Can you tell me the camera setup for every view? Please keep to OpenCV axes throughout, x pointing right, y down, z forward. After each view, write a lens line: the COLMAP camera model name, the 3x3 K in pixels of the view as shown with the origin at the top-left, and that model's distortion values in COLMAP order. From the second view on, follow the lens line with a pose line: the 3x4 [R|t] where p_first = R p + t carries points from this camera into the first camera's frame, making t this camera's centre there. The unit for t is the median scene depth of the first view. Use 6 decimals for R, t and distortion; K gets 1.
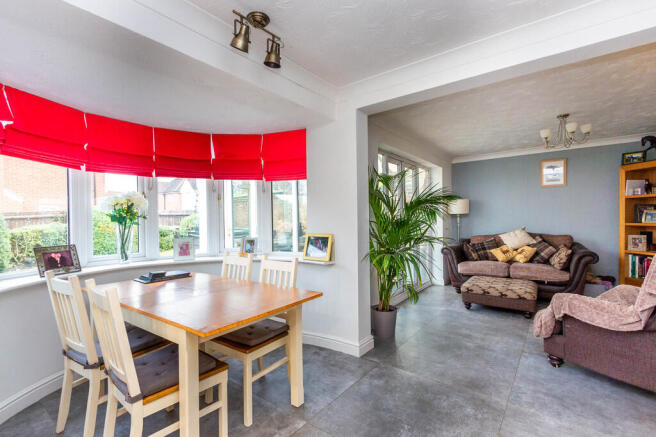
lens RADIAL K [[304.6, 0, 328.0], [0, 304.6, 218.5], [0, 0, 1]] dist [0.001594, 0.000165]
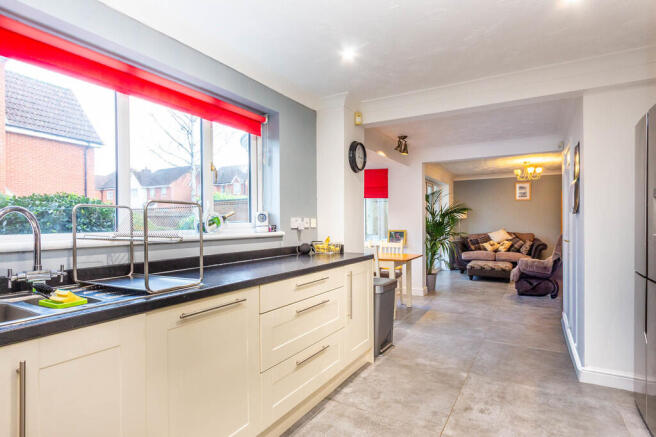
lens RADIAL K [[354.8, 0, 328.0], [0, 354.8, 218.5], [0, 0, 1]] dist [-0.001295, -0.000118]
pose [[0.992831, 0.006814, 0.119331, -0.433588], [-0.005801, 0.999944, -0.008839, 0.002599], [-0.119385, 0.008083, 0.992815, -0.639036]]
